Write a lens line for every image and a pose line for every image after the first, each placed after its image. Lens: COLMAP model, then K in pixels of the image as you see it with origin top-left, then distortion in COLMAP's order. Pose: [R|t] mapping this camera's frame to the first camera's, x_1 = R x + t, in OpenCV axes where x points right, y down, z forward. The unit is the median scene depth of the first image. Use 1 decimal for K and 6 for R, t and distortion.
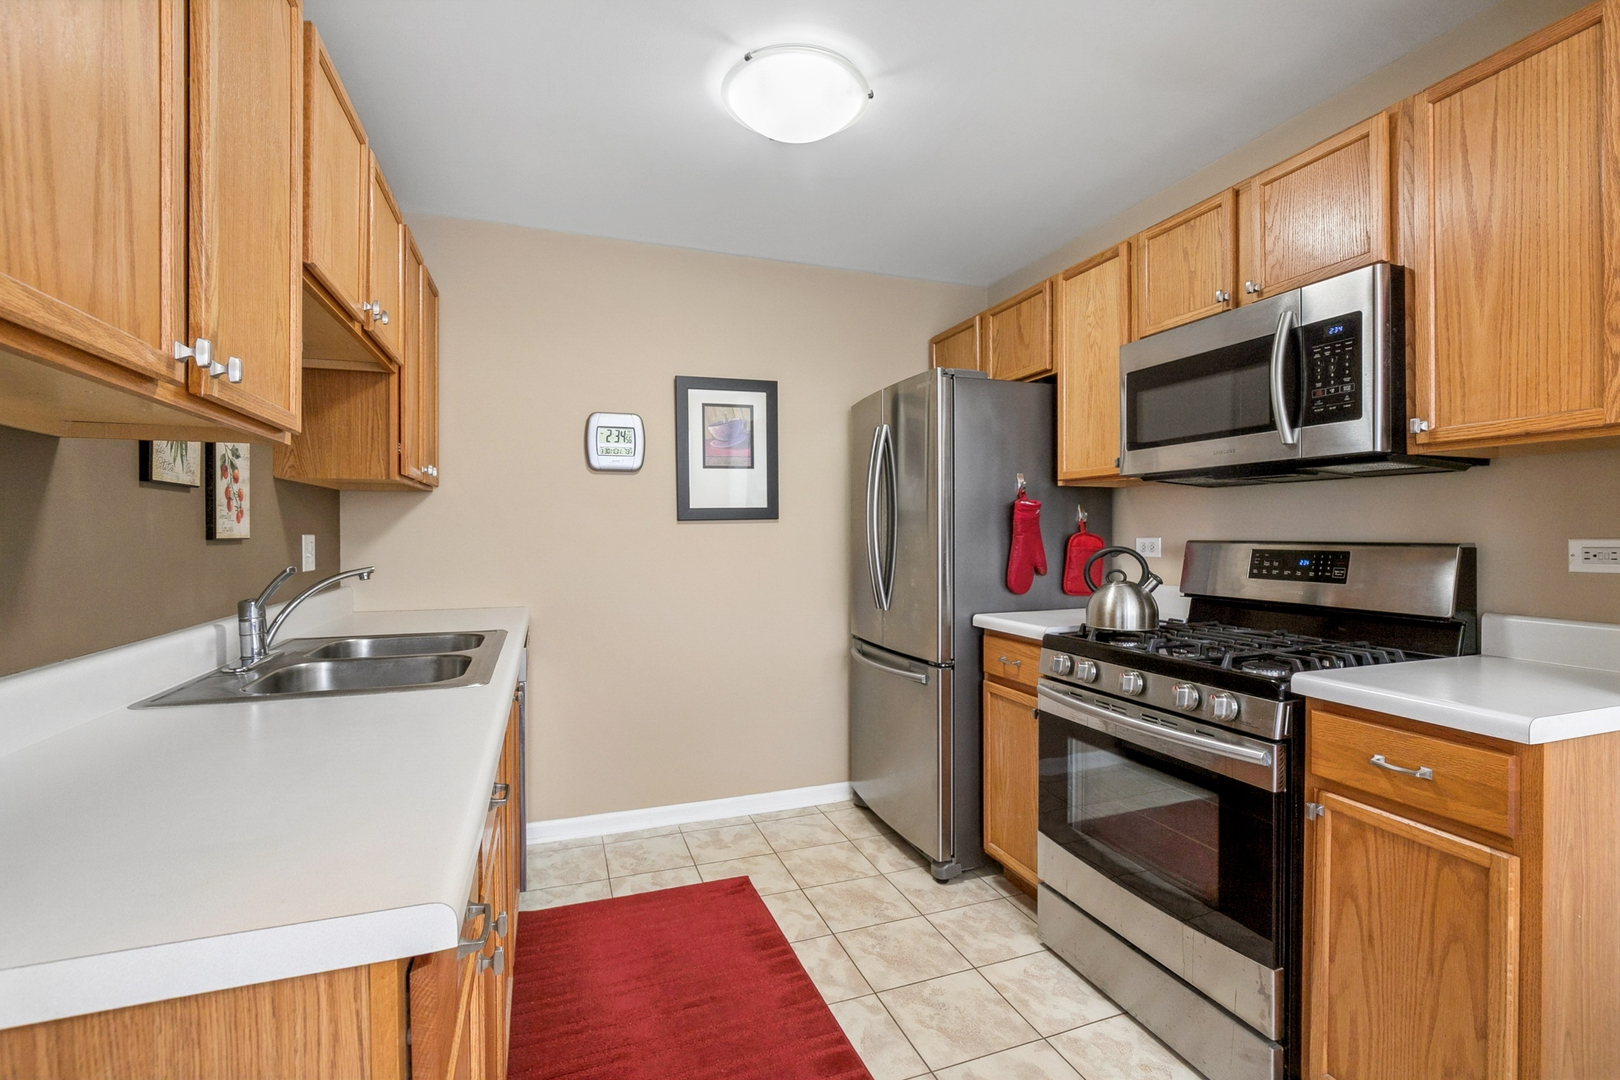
lens RADIAL K [[733.0, 0, 817.7], [0, 733.0, 532.0], [0, 0, 1]] dist [-0.015748, 0.004871]
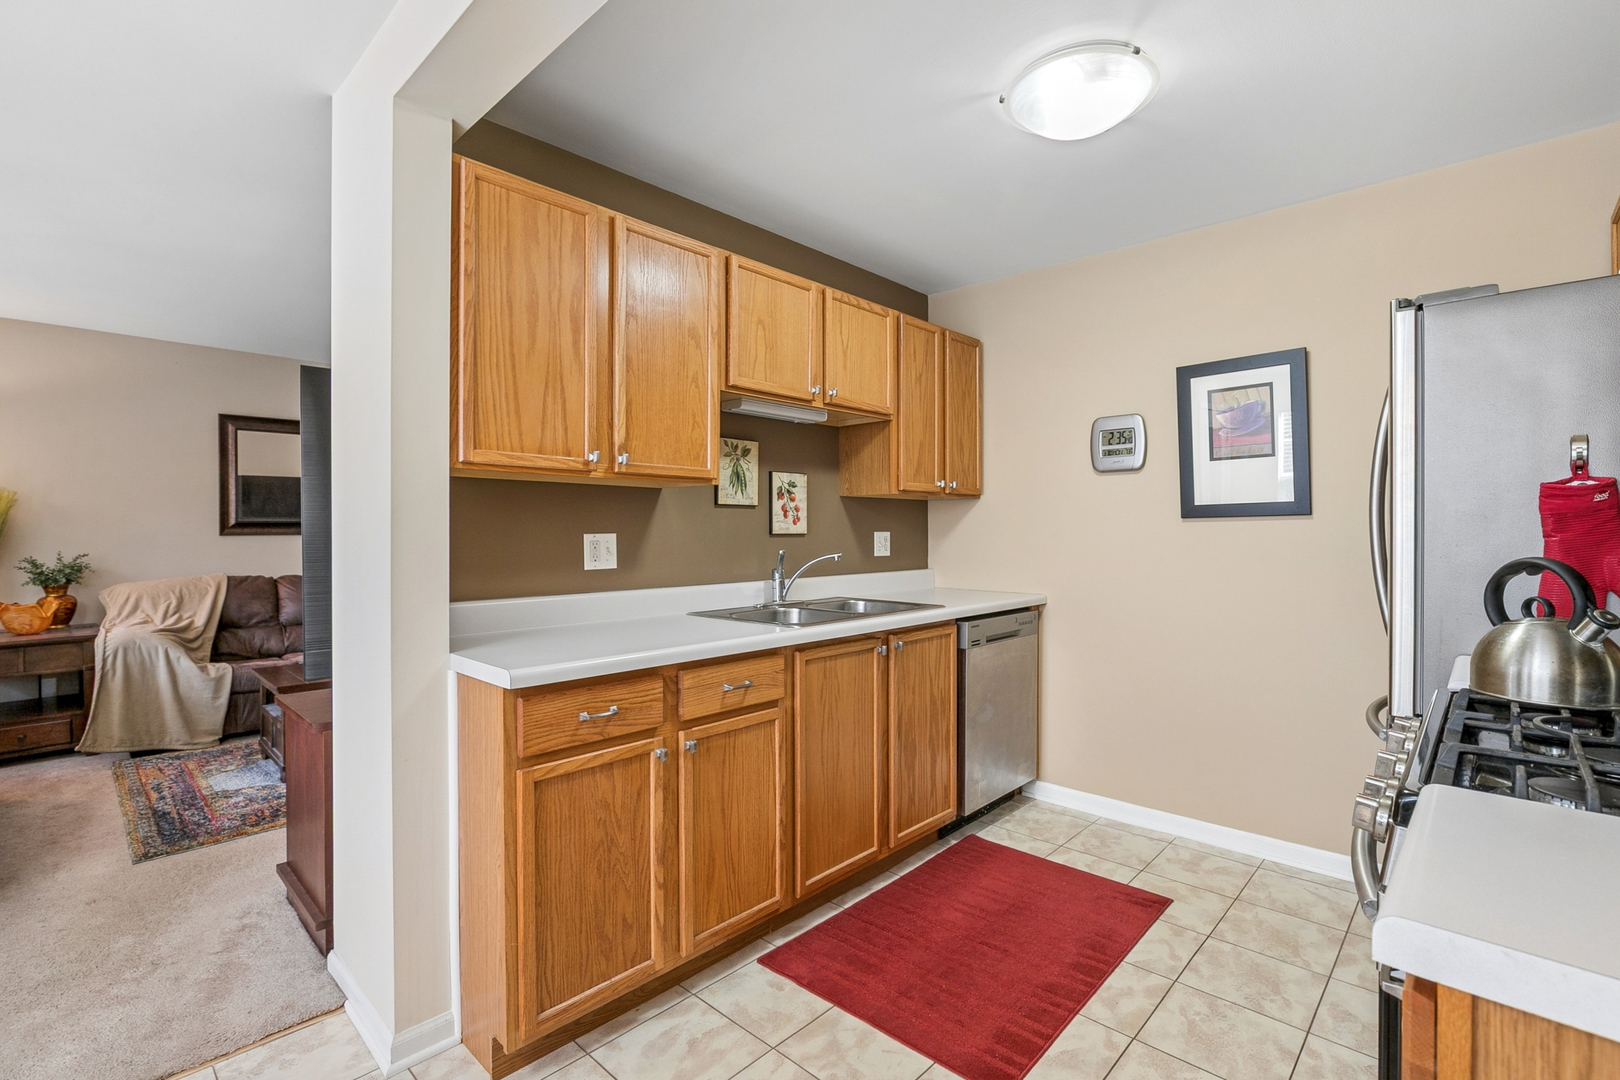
lens RADIAL K [[733.0, 0, 825.8], [0, 733.0, 532.2], [0, 0, 1]] dist [-0.015748, 0.004871]
pose [[0.457164, 0.004394, -0.889371, 0.558539], [-0.000537, 0.999989, 0.004665, -0.002496], [0.889382, -0.001655, 0.457162, 0.193564]]
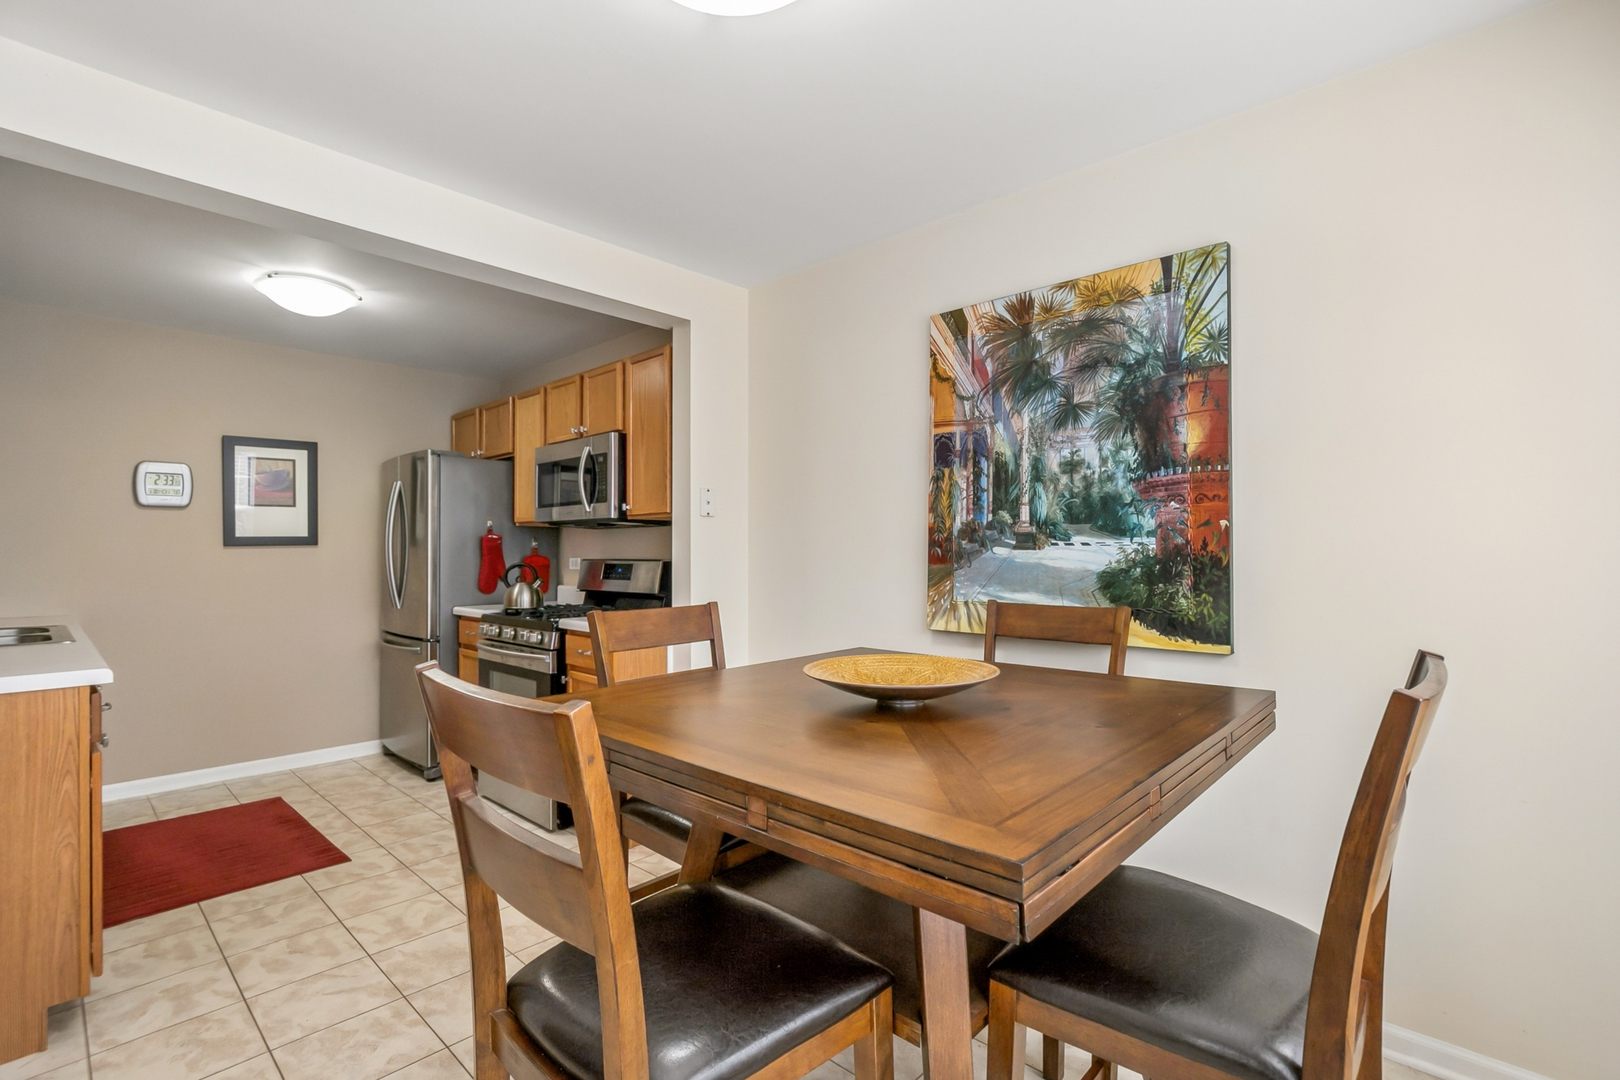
lens RADIAL K [[733.0, 0, 805.8], [0, 733.0, 545.7], [0, 0, 1]] dist [-0.015748, 0.004871]
pose [[0.893775, 0.004654, 0.448492, 0.192242], [0.000945, 0.999924, -0.012261, 0.000621], [-0.448516, 0.011382, 0.893703, -0.774504]]
